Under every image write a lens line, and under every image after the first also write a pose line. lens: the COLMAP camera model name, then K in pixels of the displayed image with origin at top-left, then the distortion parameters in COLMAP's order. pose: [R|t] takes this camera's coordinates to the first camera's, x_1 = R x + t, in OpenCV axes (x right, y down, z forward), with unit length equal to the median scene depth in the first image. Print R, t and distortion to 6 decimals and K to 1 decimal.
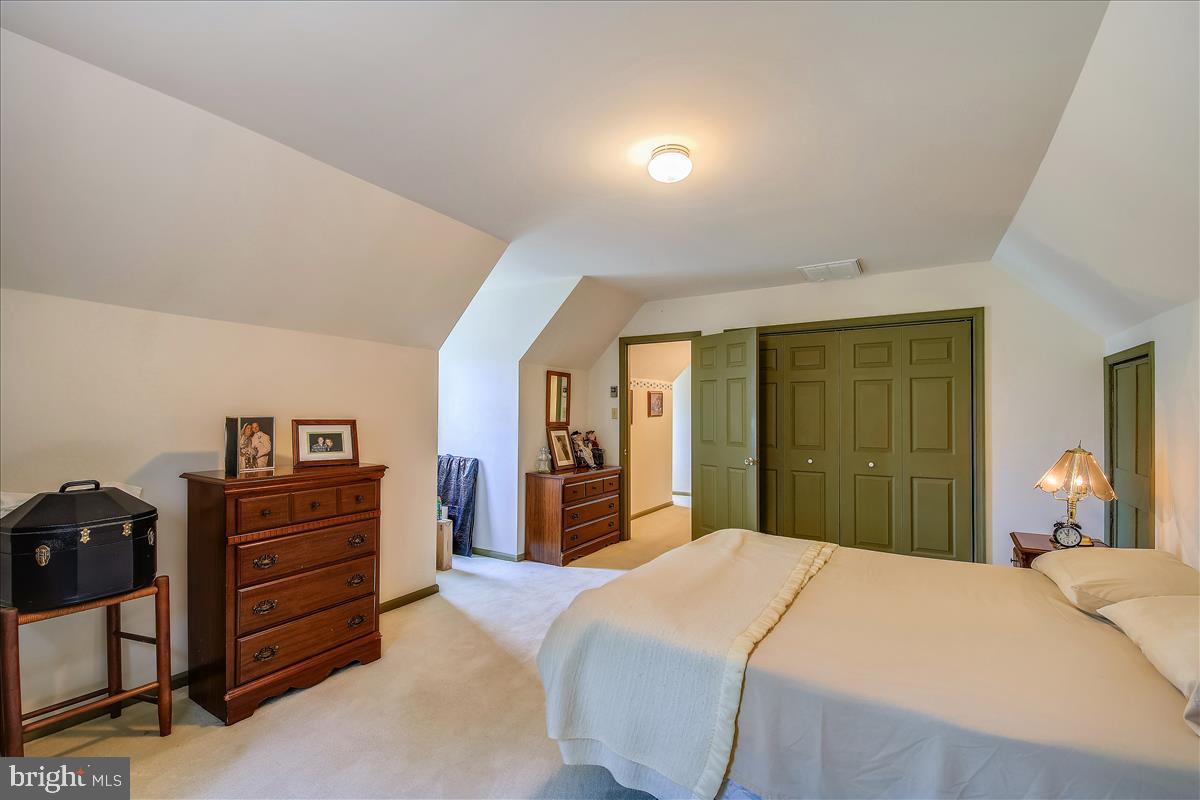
lens RADIAL K [[526.8, 0, 606.8], [0, 526.8, 394.0], [0, 0, 1]] dist [0.018793, -0.013919]
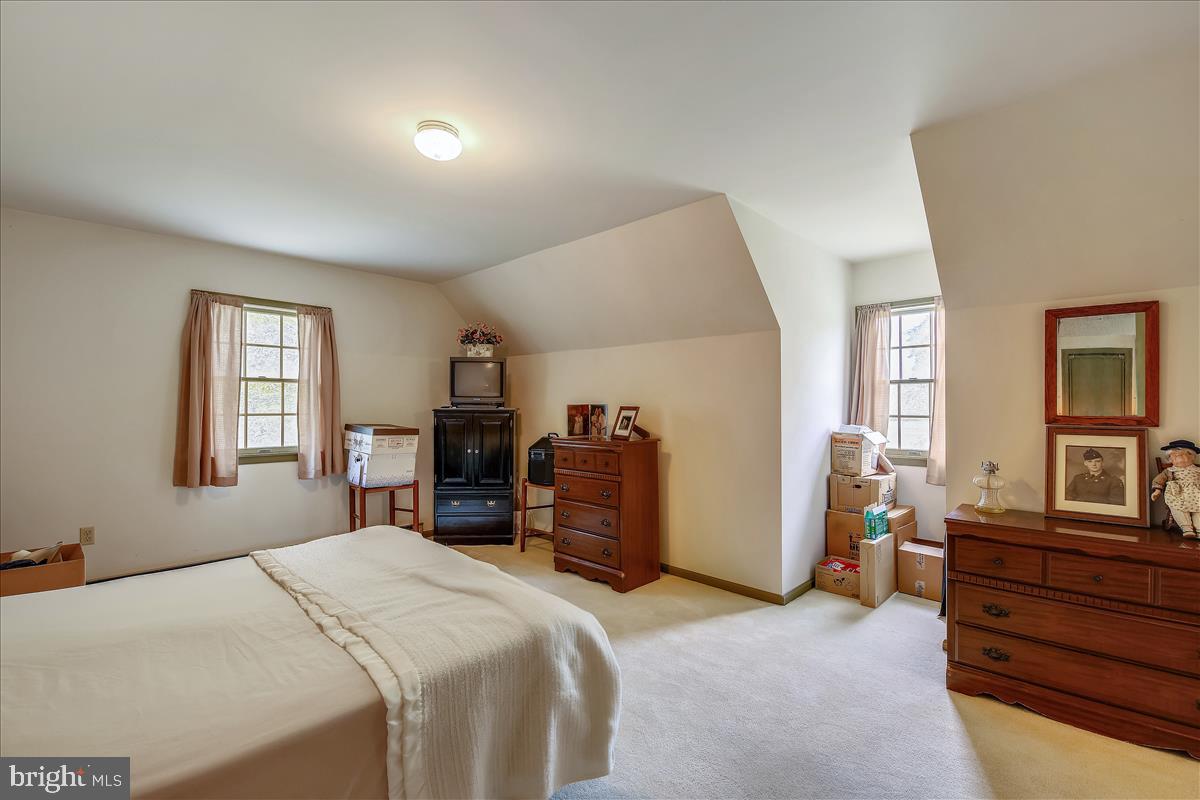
lens RADIAL K [[526.8, 0, 606.8], [0, 526.8, 394.0], [0, 0, 1]] dist [0.018793, -0.013919]
pose [[-0.238161, -0.020793, -0.971003, 0.872719], [0.038103, 0.998801, -0.030733, 0.061459], [0.970478, -0.044317, -0.237083, 1.365341]]
